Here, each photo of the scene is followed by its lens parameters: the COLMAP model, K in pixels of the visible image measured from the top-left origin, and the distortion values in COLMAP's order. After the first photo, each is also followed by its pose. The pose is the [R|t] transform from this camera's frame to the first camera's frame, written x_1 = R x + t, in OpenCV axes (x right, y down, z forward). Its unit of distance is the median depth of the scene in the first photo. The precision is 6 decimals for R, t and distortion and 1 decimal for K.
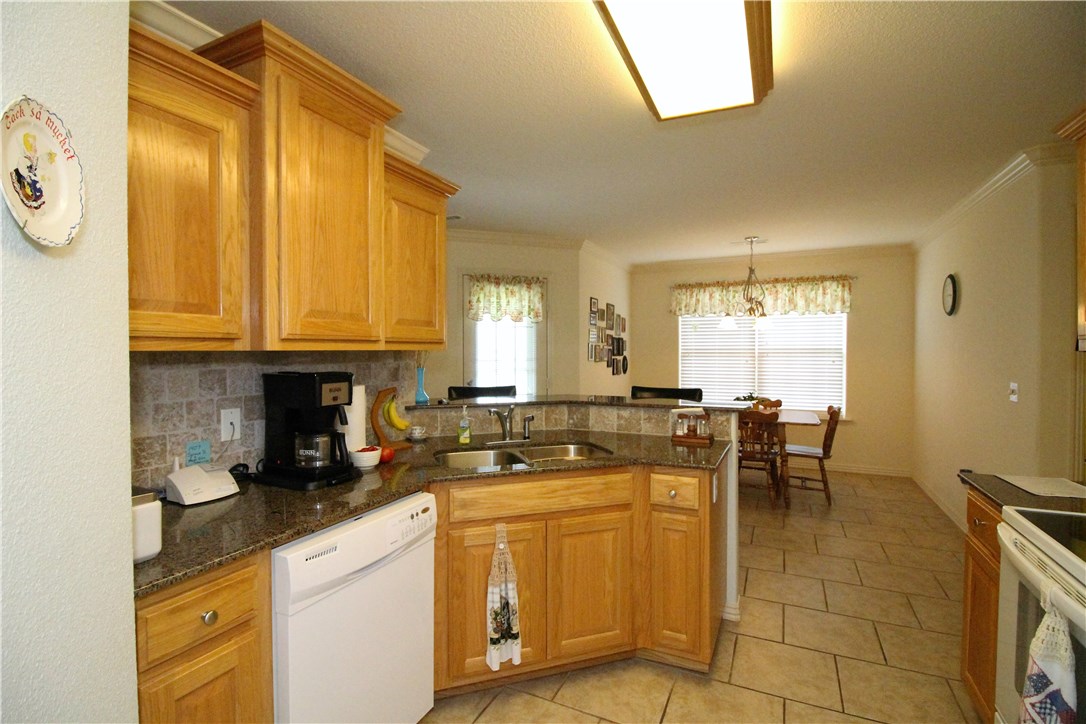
lens RADIAL K [[506.6, 0, 539.2], [0, 506.6, 358.3], [0, 0, 1]] dist [-0.009328, -0.000997]
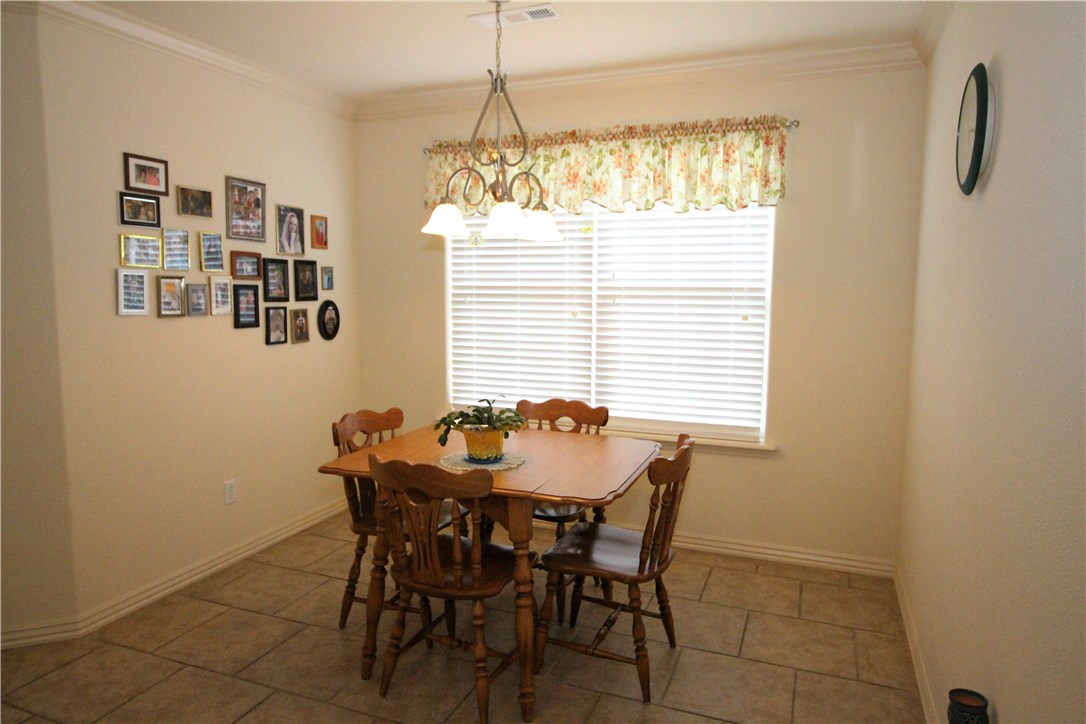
lens RADIAL K [[710.2, 0, 541.7], [0, 710.2, 360.1], [0, 0, 1]] dist [0.004655, 0.001376]
pose [[0.996748, -0.001555, 0.080569, 0.346275], [-0.005446, 0.996229, 0.086591, -0.009074], [-0.080400, -0.086748, 0.992981, 0.378661]]
